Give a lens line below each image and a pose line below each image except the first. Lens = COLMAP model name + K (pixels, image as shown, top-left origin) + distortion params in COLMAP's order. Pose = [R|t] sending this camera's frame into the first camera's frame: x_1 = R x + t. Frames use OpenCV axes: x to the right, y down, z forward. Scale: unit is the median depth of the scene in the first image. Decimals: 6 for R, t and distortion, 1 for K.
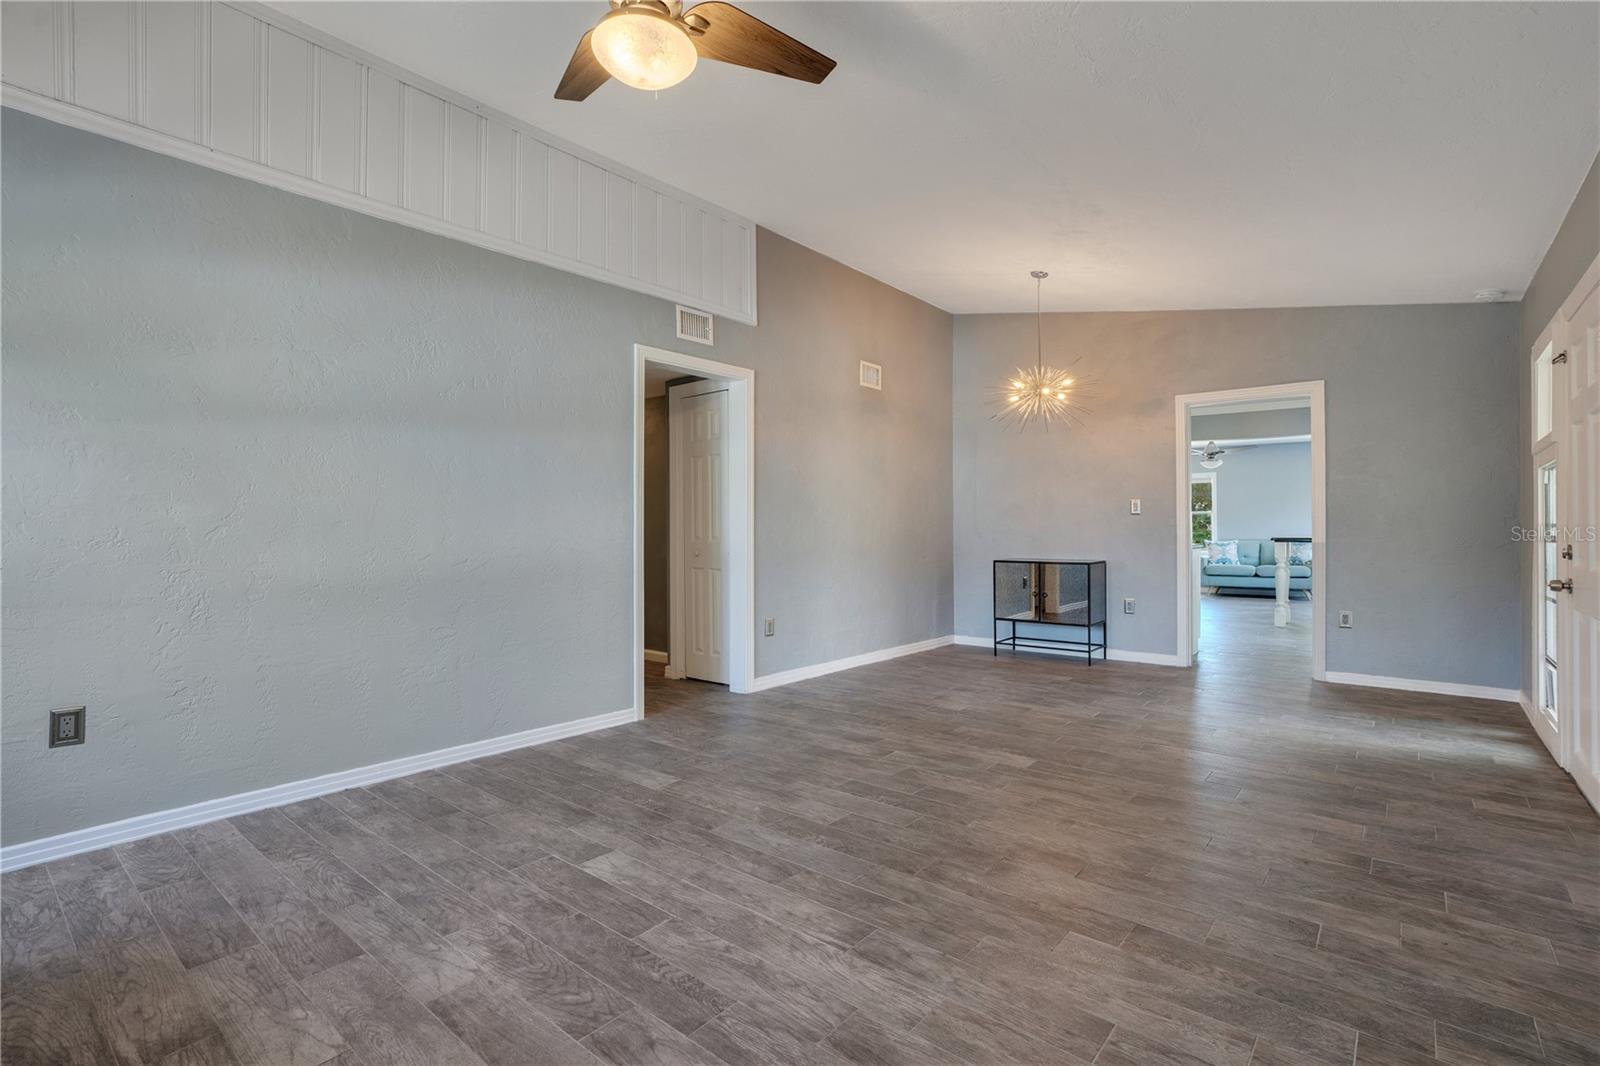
lens RADIAL K [[749.3, 0, 787.6], [0, 749.3, 529.0], [0, 0, 1]] dist [-0.061898, 0.026785]
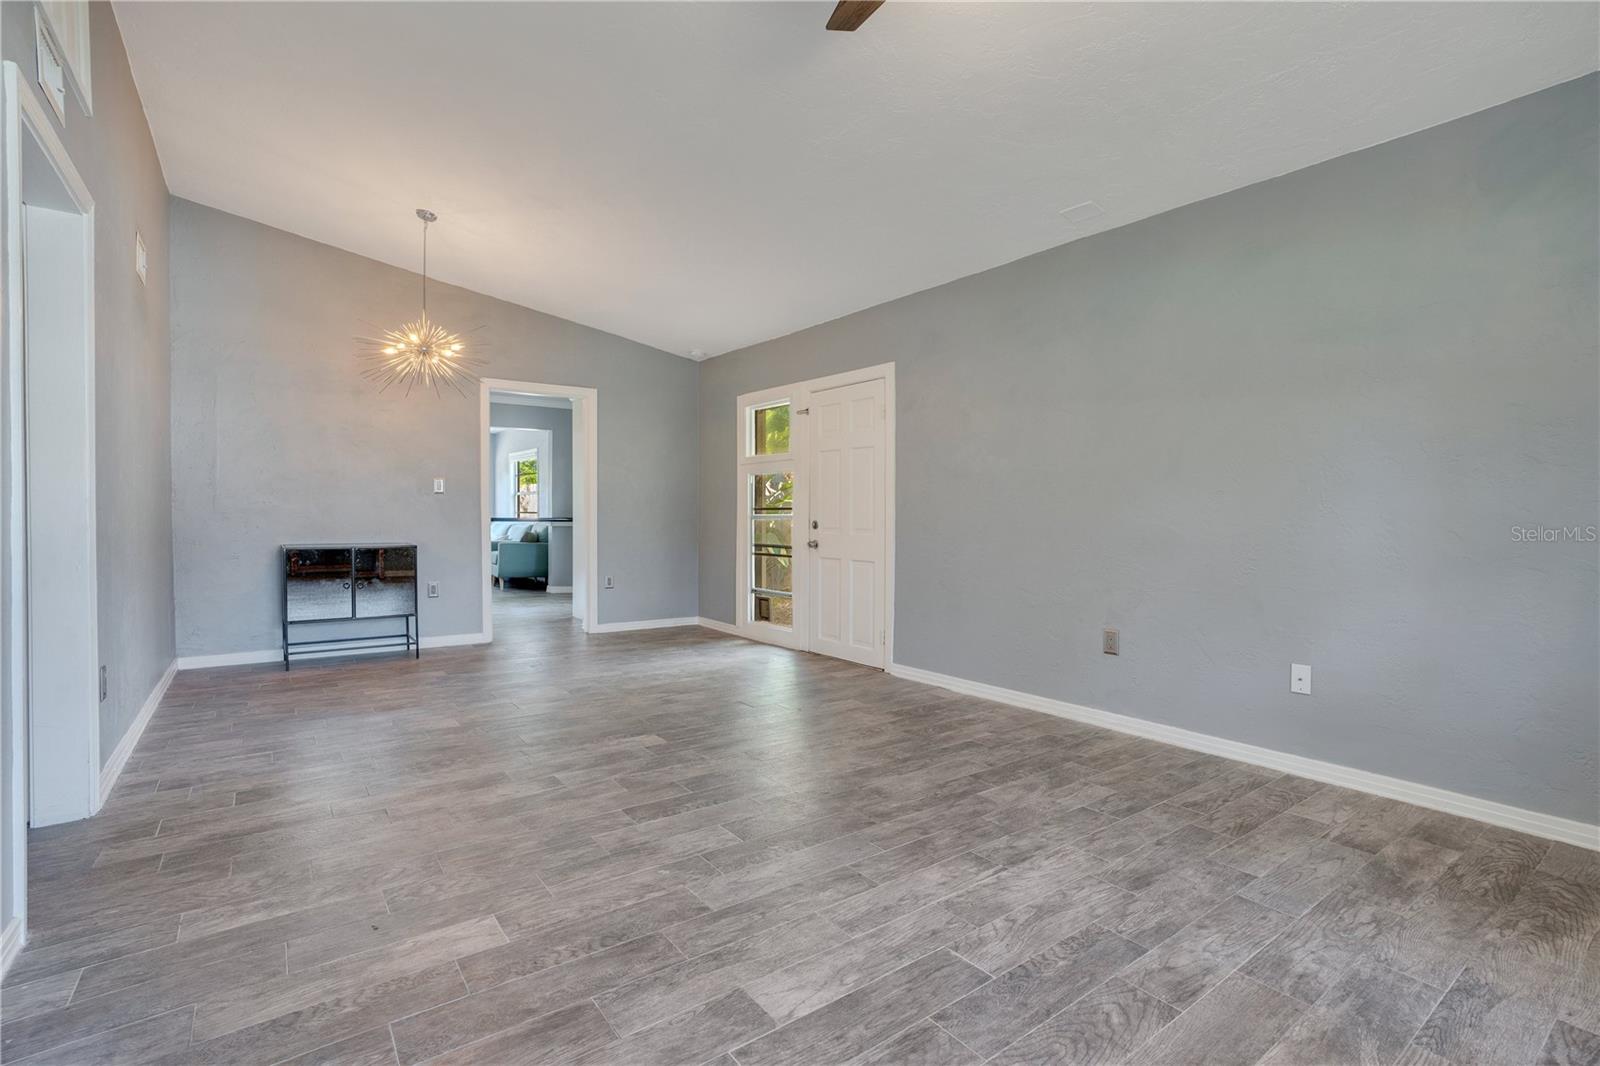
lens RADIAL K [[749.3, 0, 787.6], [0, 749.3, 529.0], [0, 0, 1]] dist [-0.061898, 0.026785]
pose [[0.235318, -0.017786, 0.971756, -0.754584], [-0.008760, 0.999753, 0.020419, 0.005219], [-0.971879, -0.013318, 0.235104, 0.707504]]
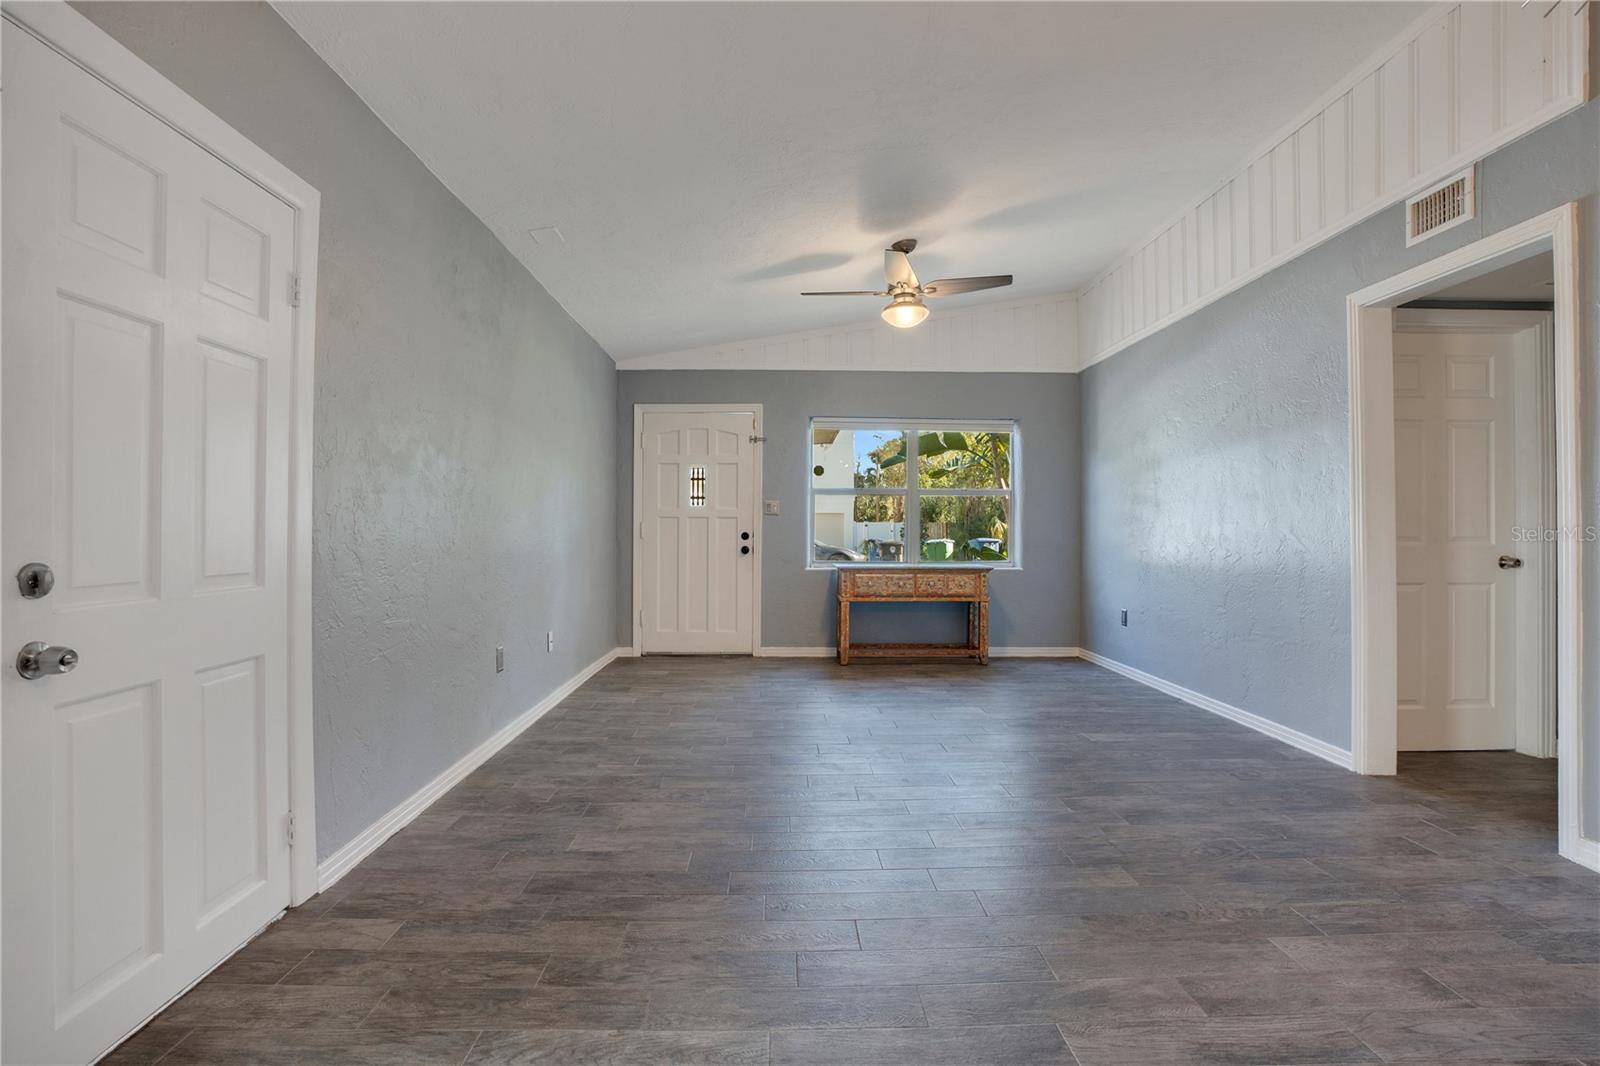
lens RADIAL K [[764.0, 0, 794.1], [0, 764.0, 530.8], [0, 0, 1]] dist [-0.077805, 0.030464]
pose [[-0.744201, 0.001347, -0.667954, 1.136914], [0.001361, 0.999999, 0.000500, 0.002425], [0.667954, -0.000537, -0.744202, 1.775318]]
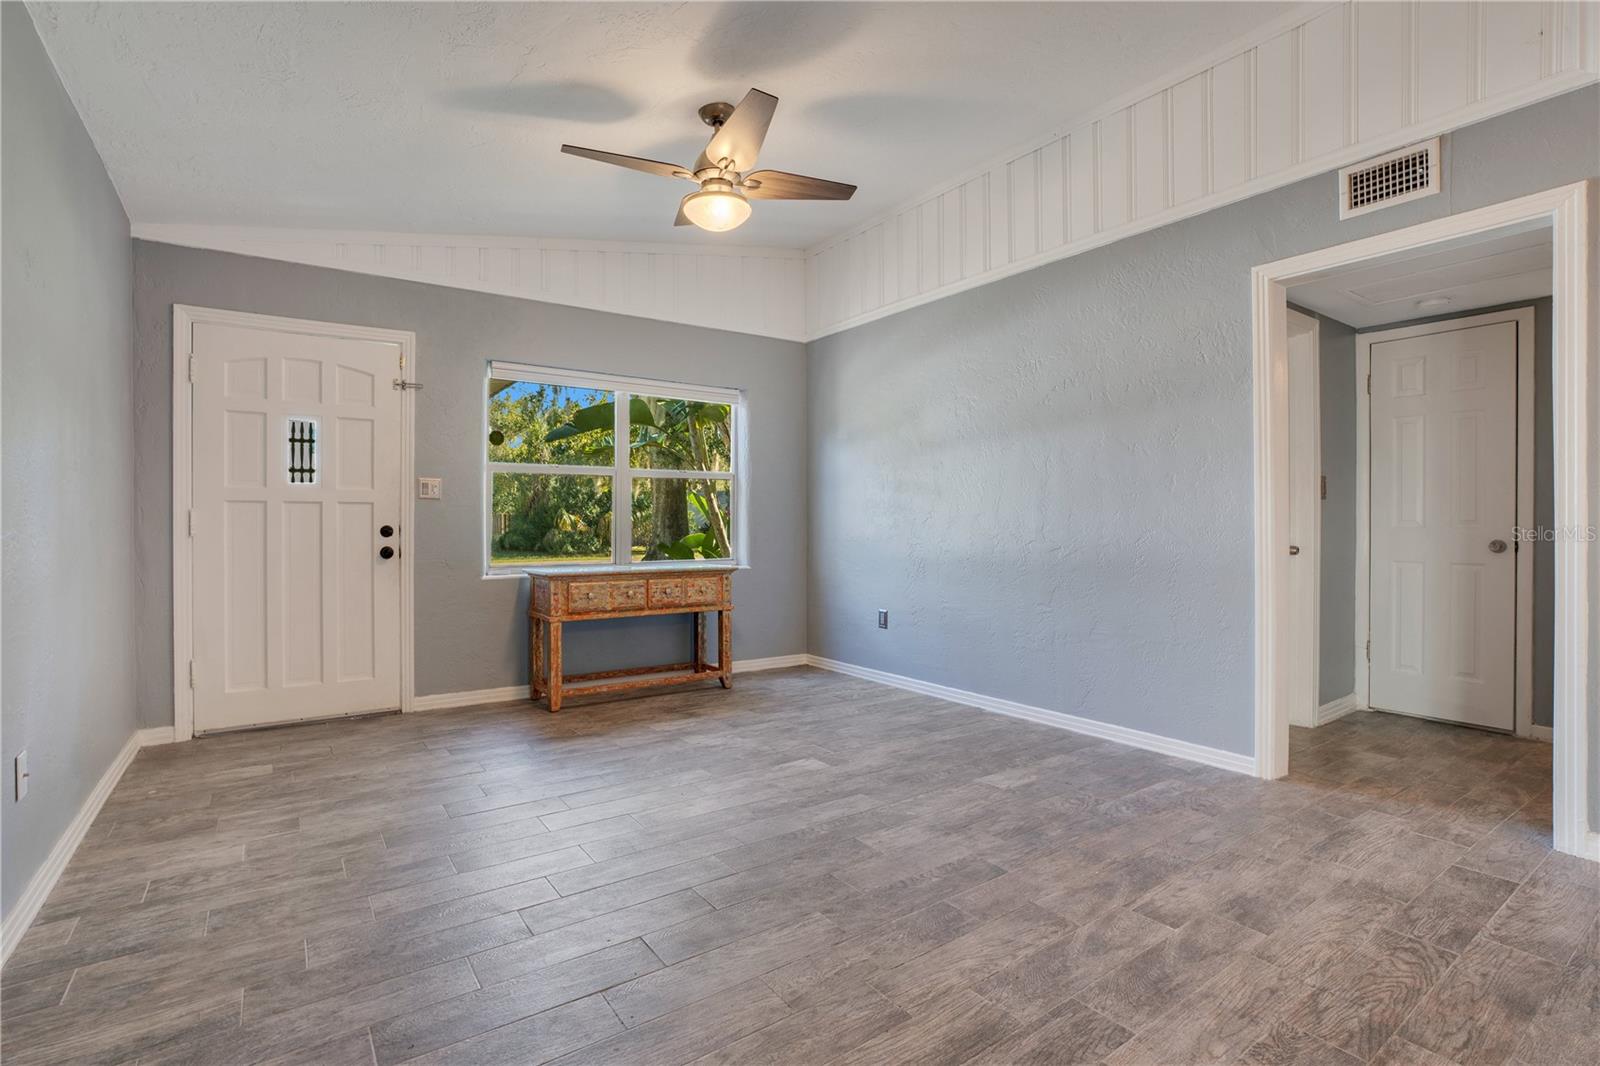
lens RADIAL K [[749.3, 0, 787.6], [0, 749.3, 529.0], [0, 0, 1]] dist [-0.061898, 0.026785]
pose [[-0.249268, 0.010662, -0.968376, 0.920881], [0.003916, 0.999942, 0.010001, 0.002807], [0.968427, -0.001300, -0.249295, 1.094215]]
